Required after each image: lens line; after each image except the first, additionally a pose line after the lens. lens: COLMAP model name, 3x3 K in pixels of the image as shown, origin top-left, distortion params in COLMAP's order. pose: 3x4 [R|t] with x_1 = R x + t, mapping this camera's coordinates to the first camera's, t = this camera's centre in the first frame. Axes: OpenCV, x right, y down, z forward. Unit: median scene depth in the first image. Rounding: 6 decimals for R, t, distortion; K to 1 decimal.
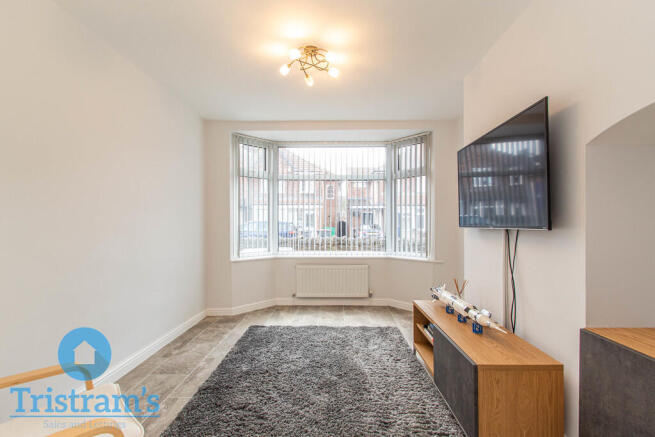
lens RADIAL K [[315.1, 0, 326.1], [0, 315.1, 223.7], [0, 0, 1]] dist [-0.001304, -0.000279]
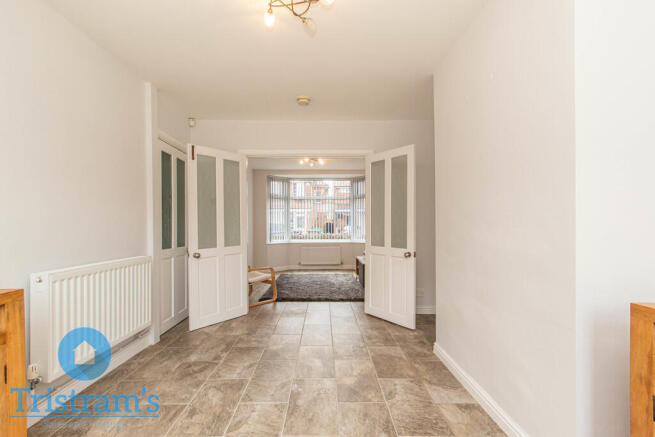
lens RADIAL K [[315.1, 0, 326.1], [0, 315.1, 223.7], [0, 0, 1]] dist [-0.001304, -0.000279]
pose [[0.999295, -0.010354, 0.036086, -0.014850], [0.010556, 0.999930, -0.005426, 0.009328], [-0.036027, 0.005804, 0.999334, -0.799906]]
